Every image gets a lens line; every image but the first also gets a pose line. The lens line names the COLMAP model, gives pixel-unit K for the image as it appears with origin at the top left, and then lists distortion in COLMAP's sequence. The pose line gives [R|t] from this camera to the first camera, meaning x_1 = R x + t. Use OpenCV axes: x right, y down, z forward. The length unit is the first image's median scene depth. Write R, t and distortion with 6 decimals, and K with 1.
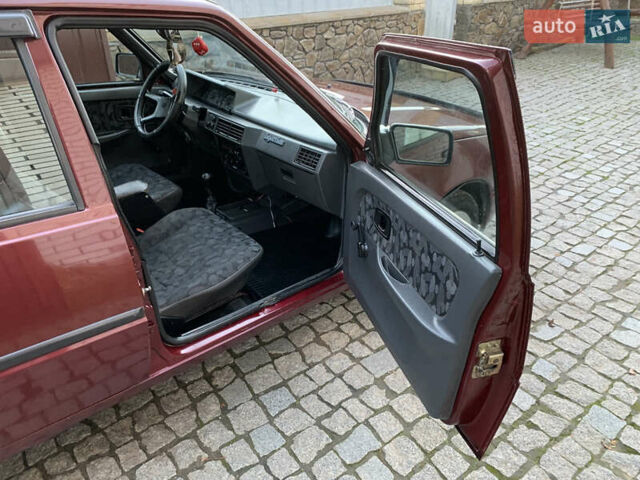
lens RADIAL K [[510.4, 0, 320.0], [0, 510.4, 240.0], [0, 0, 1]] dist [0.038438, 0.001963]
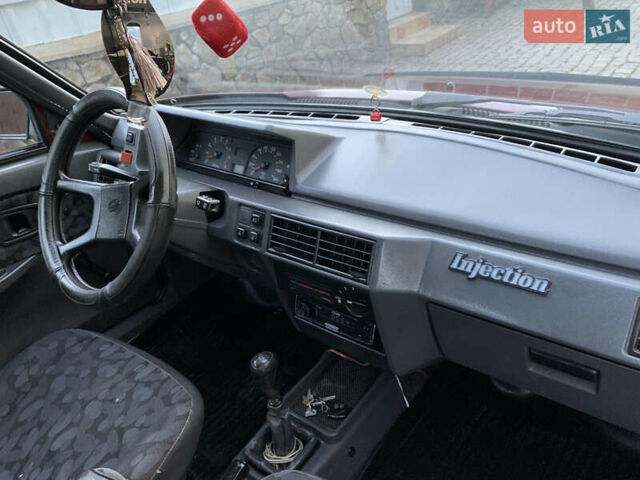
lens RADIAL K [[510.4, 0, 320.0], [0, 510.4, 240.0], [0, 0, 1]] dist [0.038438, 0.001963]
pose [[0.972638, -0.205956, 0.107509, -0.198459], [0.204879, 0.978560, 0.021092, -0.212141], [-0.109548, 0.001512, 0.993980, 0.592965]]
